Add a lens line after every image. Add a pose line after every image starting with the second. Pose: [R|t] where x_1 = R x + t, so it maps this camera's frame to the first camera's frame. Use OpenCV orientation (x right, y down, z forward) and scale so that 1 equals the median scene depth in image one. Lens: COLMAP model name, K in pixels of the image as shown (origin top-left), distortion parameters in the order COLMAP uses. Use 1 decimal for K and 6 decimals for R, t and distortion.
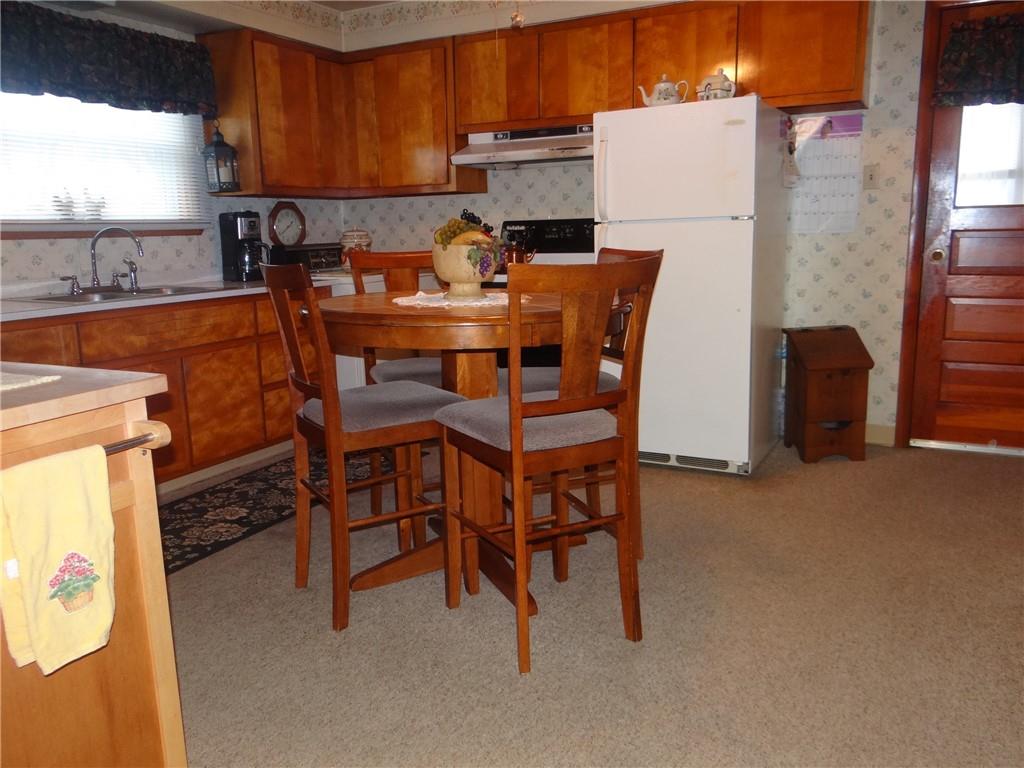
lens RADIAL K [[811.8, 0, 528.5], [0, 811.8, 389.7], [0, 0, 1]] dist [-0.011242, 0.045484]
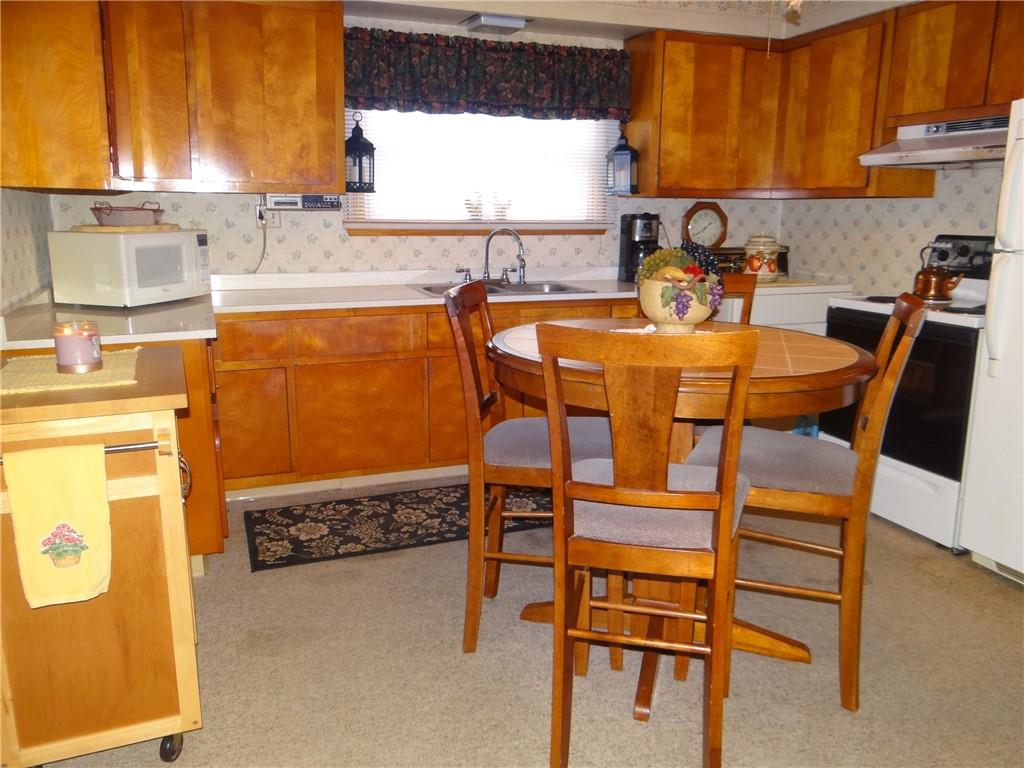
lens RADIAL K [[811.8, 0, 511.1], [0, 811.8, 401.0], [0, 0, 1]] dist [-0.011242, 0.045484]
pose [[0.759401, 0.178499, -0.625658, 0.220318], [-0.155215, 0.983567, 0.092215, -0.064334], [0.631837, 0.027083, 0.774628, 0.135485]]
